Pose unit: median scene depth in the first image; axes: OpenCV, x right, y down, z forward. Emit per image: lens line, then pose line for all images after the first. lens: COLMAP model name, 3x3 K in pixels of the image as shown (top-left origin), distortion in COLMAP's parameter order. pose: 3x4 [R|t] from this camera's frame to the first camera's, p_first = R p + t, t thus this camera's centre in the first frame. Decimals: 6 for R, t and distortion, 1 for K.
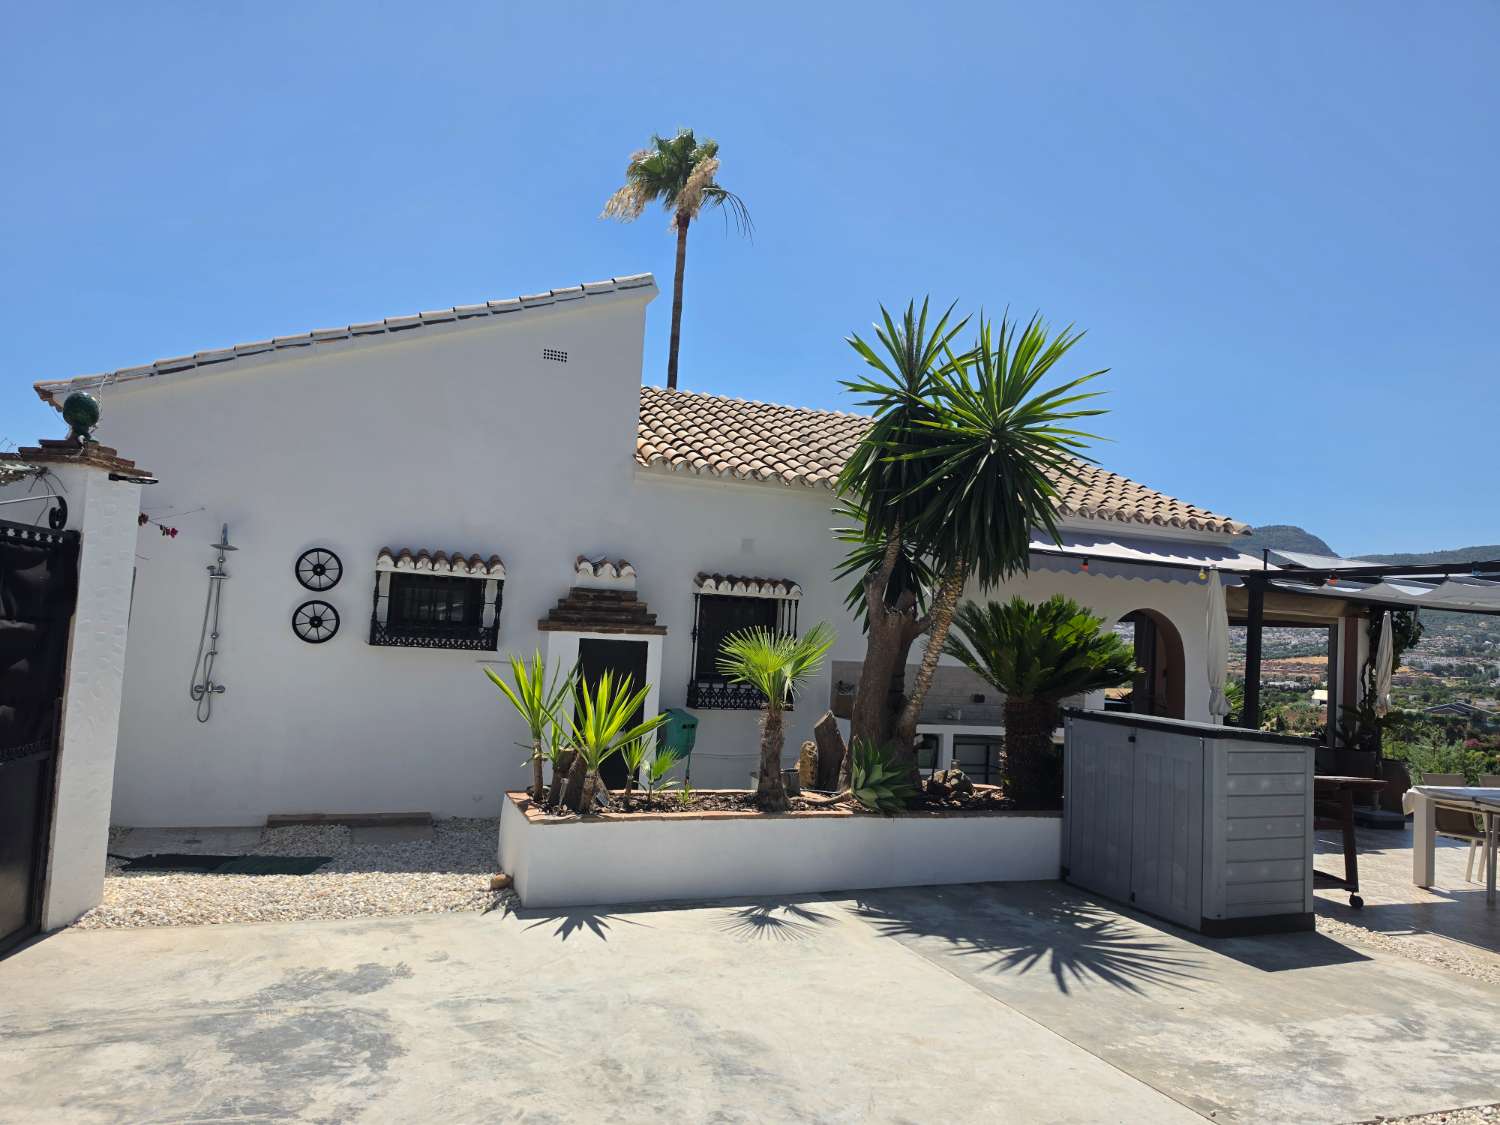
lens RADIAL K [[1034.8, 0, 750.7], [0, 1034.8, 565.8], [0, 0, 1]] dist [0.062451, -0.084822]
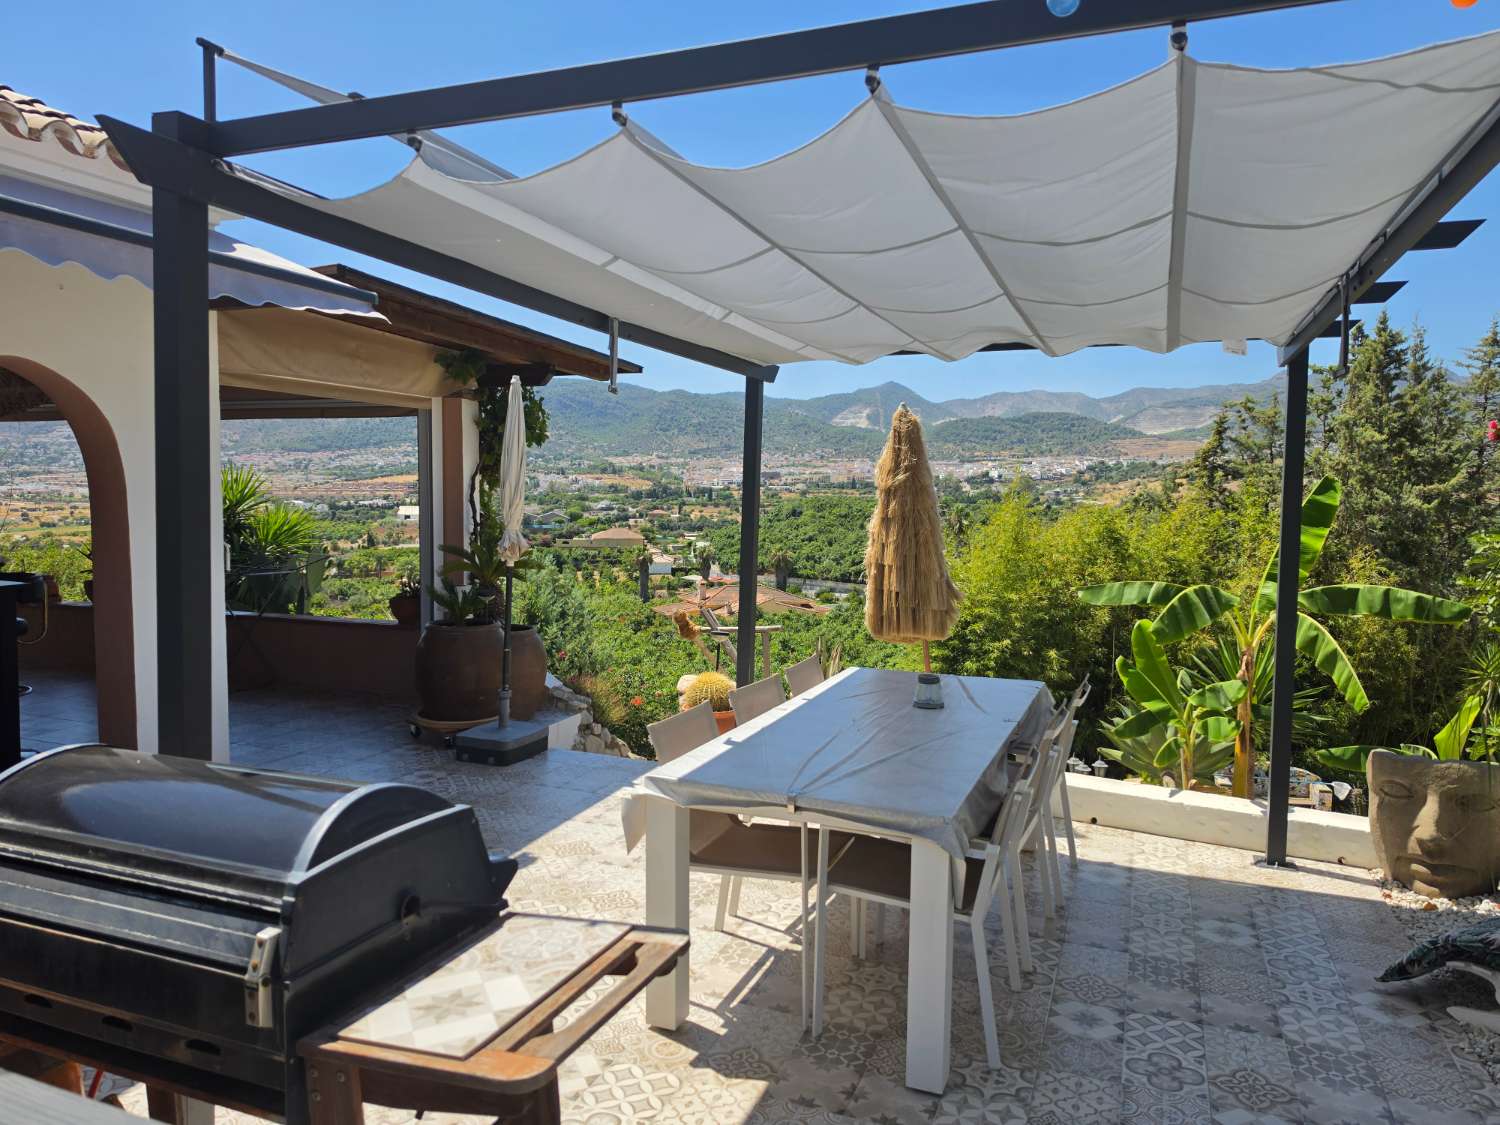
lens RADIAL K [[1034.8, 0, 753.3], [0, 1034.8, 561.4], [0, 0, 1]] dist [0.062451, -0.084822]
pose [[0.681096, -0.102200, 0.725026, 0.255250], [-0.017815, 0.987604, 0.155949, 0.046985], [-0.731977, -0.119133, 0.670833, 0.471710]]
